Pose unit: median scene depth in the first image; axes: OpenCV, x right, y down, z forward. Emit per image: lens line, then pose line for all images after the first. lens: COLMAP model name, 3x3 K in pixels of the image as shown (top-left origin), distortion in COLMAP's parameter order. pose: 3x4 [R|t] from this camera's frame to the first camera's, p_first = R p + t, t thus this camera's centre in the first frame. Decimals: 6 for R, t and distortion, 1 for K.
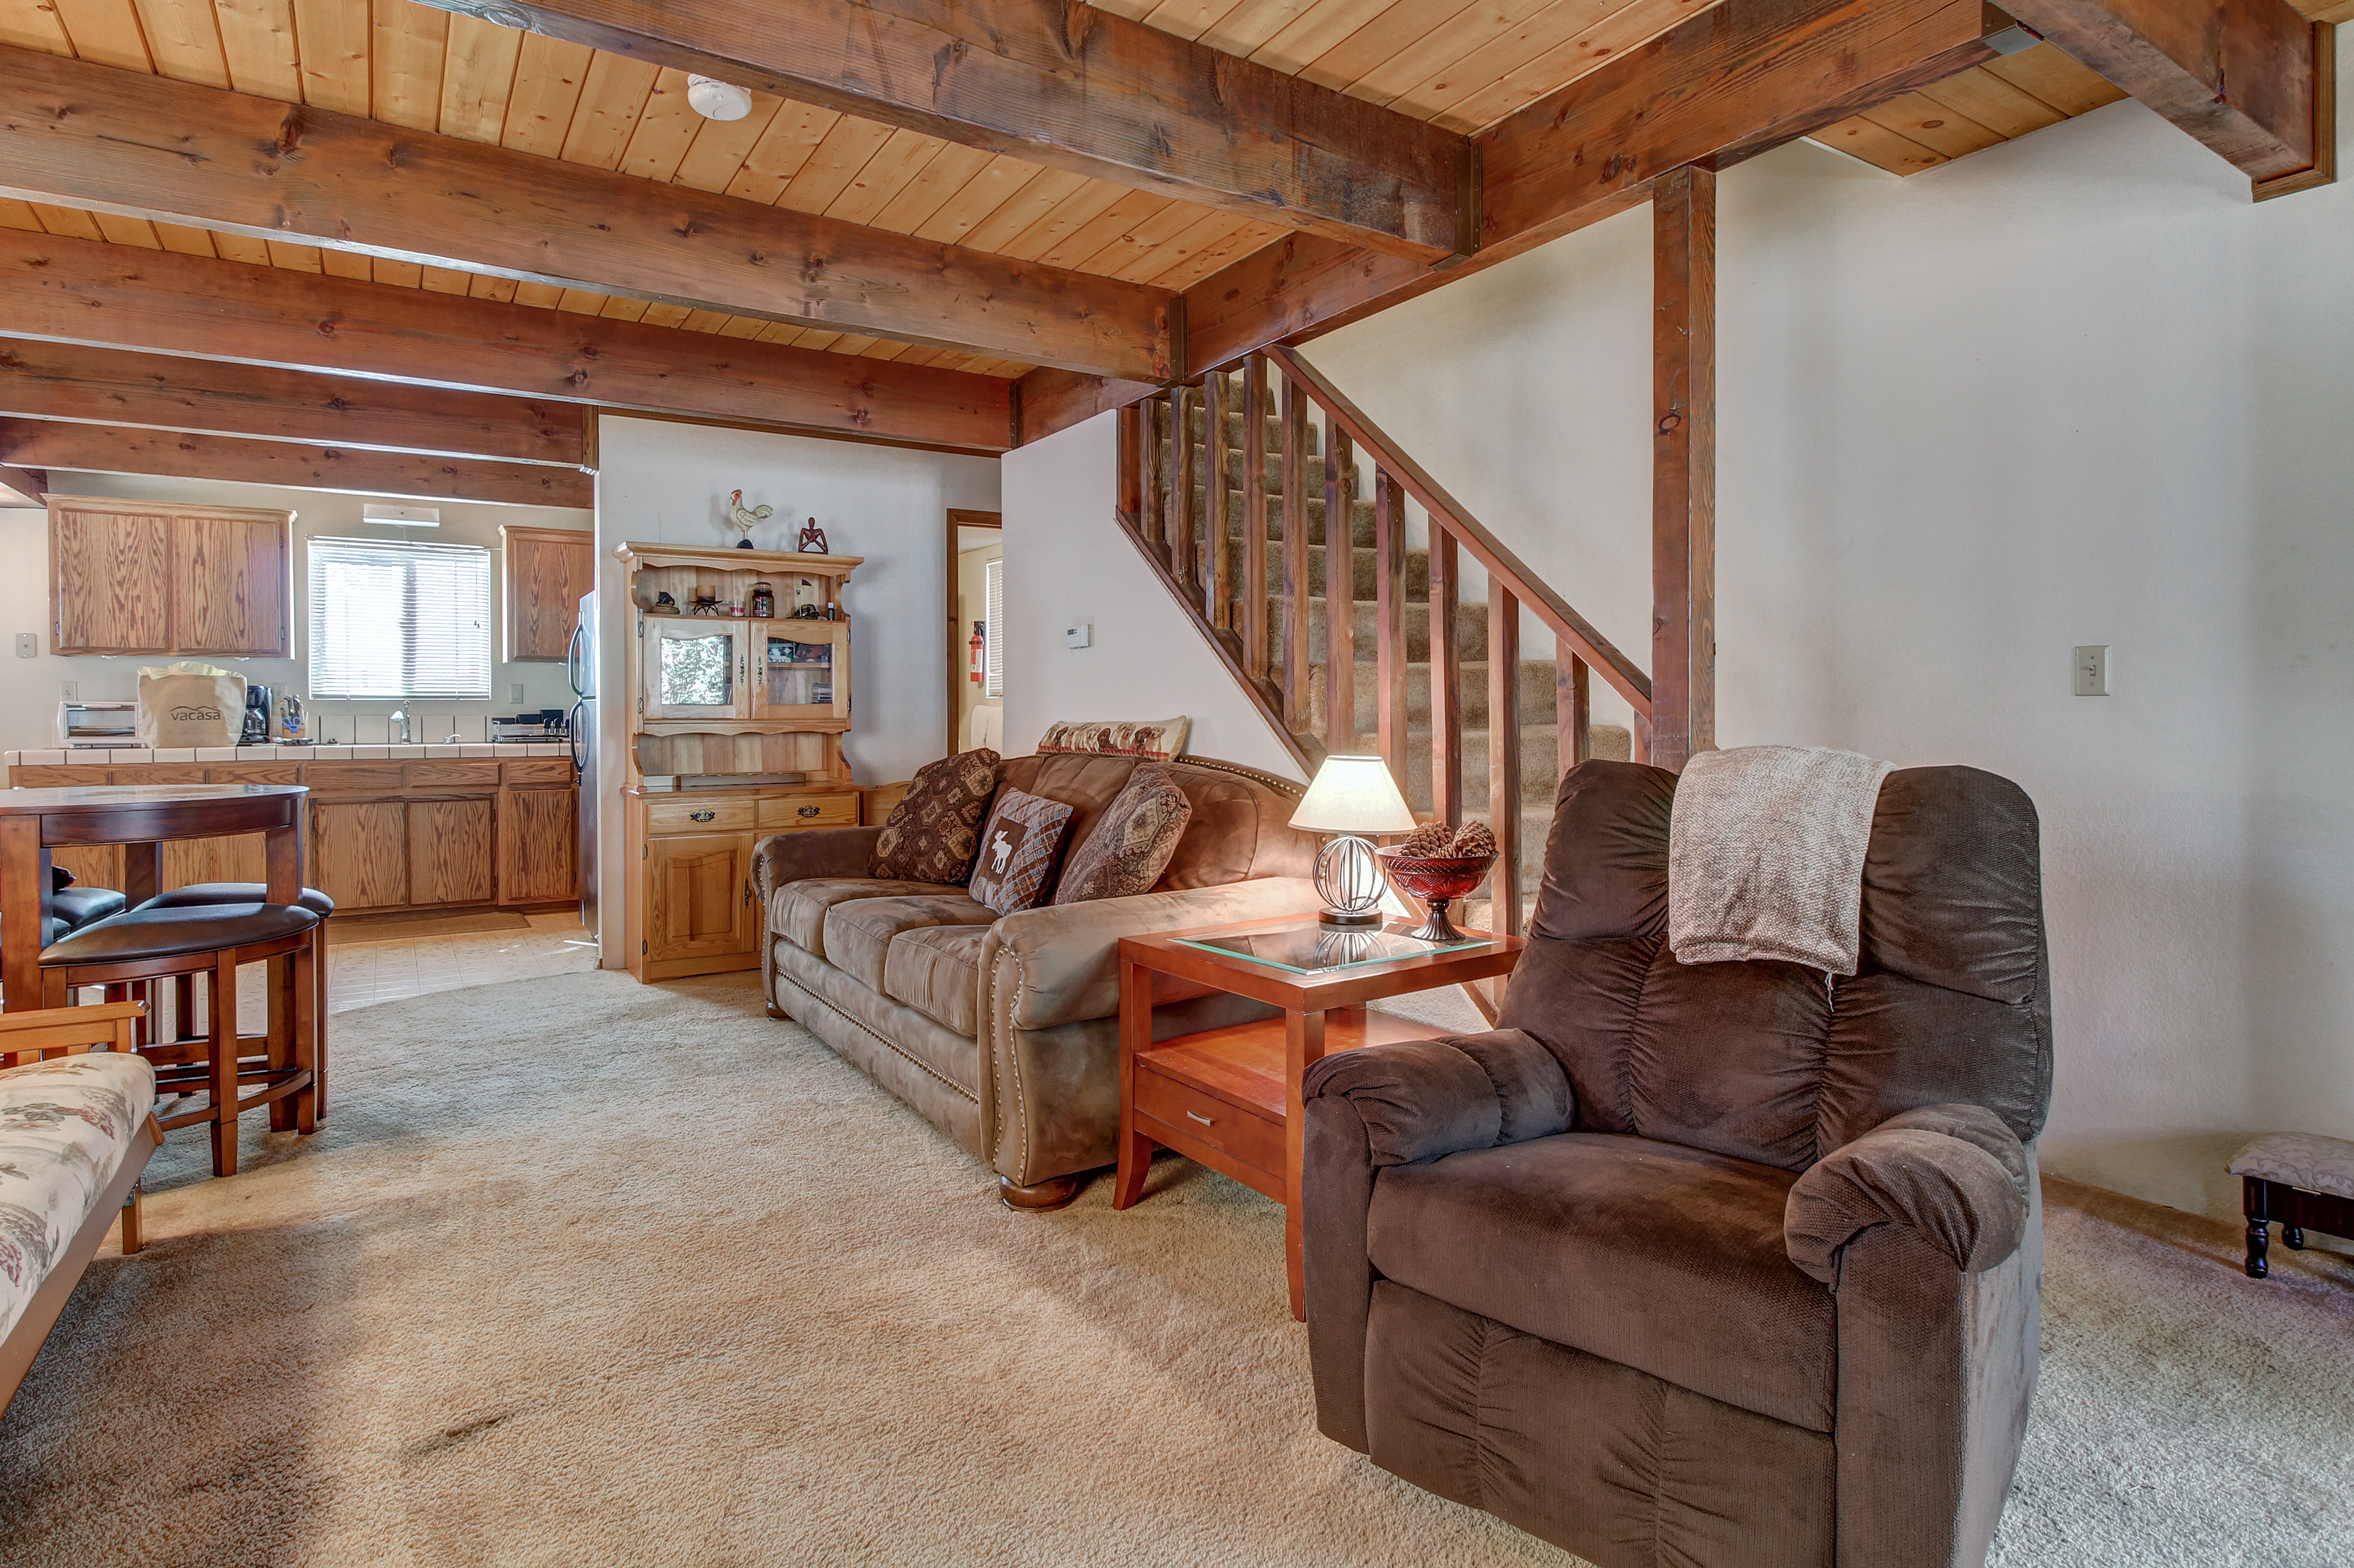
lens RADIAL K [[1251.4, 0, 1194.4], [0, 1251.4, 714.8], [0, 0, 1]] dist [-0.002321, -0.000607]
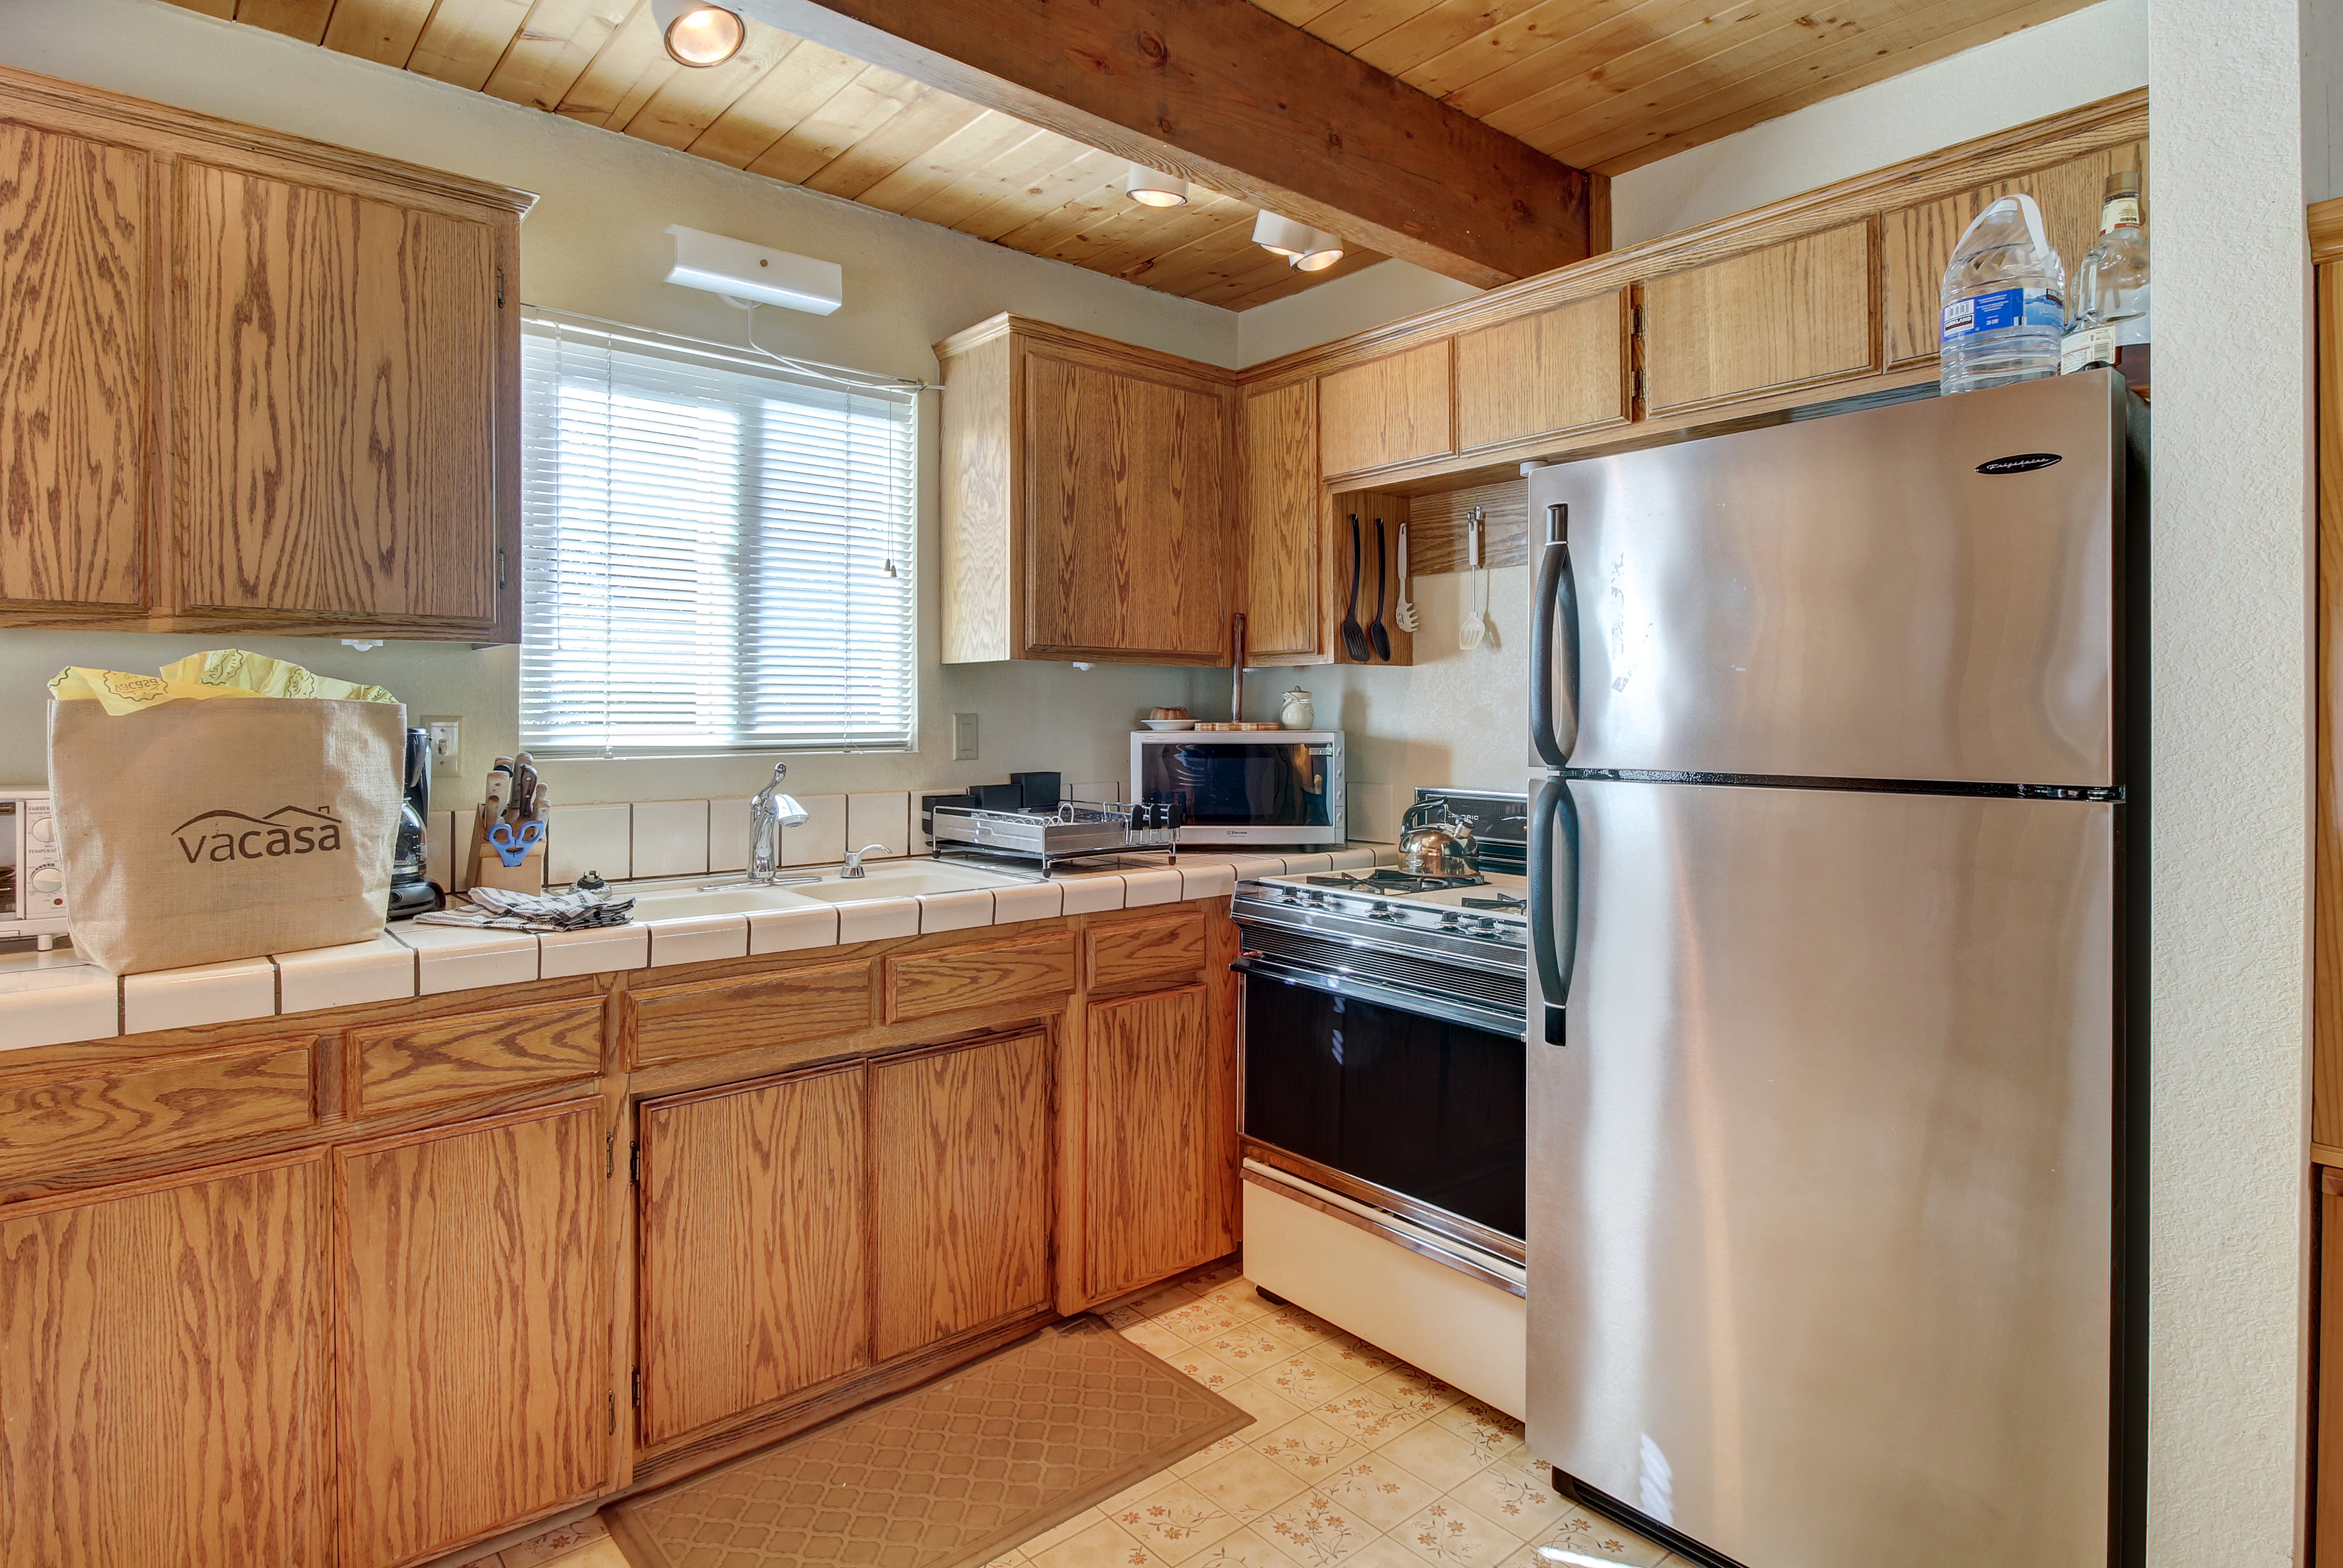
lens RADIAL K [[1245.4, 0, 1179.7], [0, 1245.4, 708.3], [0, 0, 1]] dist [-0.002321, -0.000607]
pose [[0.991503, 0.001586, 0.130072, -0.607068], [-0.000367, 0.999956, -0.009398, -0.025992], [-0.130081, 0.009270, 0.991460, 0.667691]]
